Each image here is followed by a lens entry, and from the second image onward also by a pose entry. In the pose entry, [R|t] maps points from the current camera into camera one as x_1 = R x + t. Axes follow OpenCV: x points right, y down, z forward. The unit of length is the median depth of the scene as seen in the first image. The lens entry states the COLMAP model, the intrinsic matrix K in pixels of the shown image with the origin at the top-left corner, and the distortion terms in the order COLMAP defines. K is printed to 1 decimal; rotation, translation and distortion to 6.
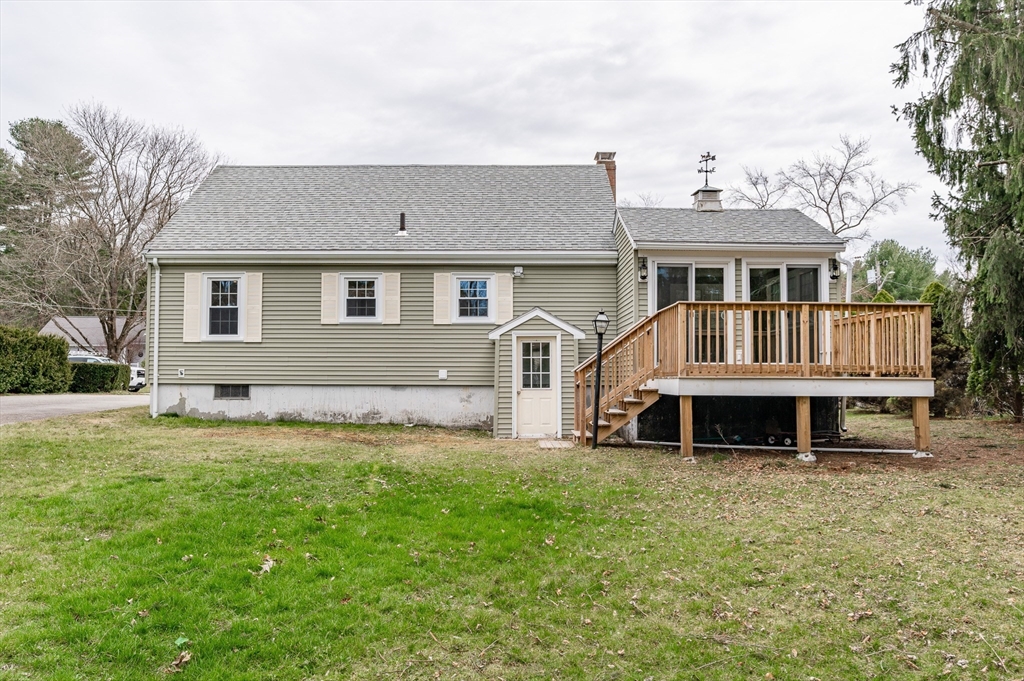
lens RADIAL K [[722.1, 0, 512.0], [0, 722.1, 340.5], [0, 0, 1]] dist [-0.058842, -0.000176]
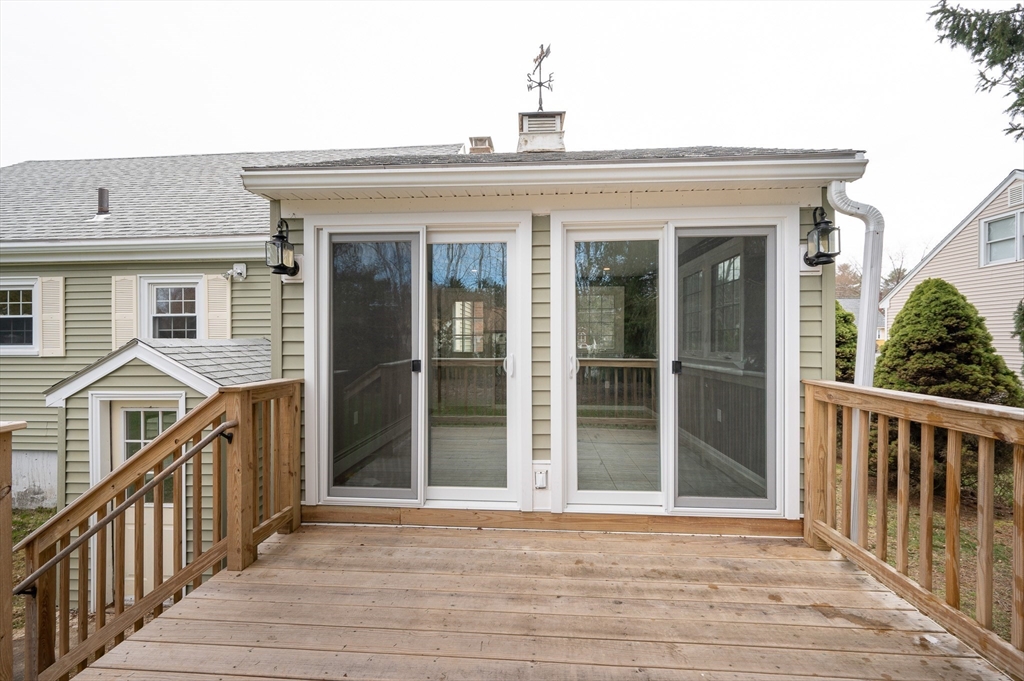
lens RADIAL K [[403.2, 0, 512.0], [0, 403.2, 340.5], [0, 0, 1]] dist [-0.000915, 0.000258]
pose [[0.998052, -0.005868, -0.062114, 0.264984], [0.008689, 0.998938, 0.045250, -0.049946], [0.061782, -0.045702, 0.997043, 0.667826]]
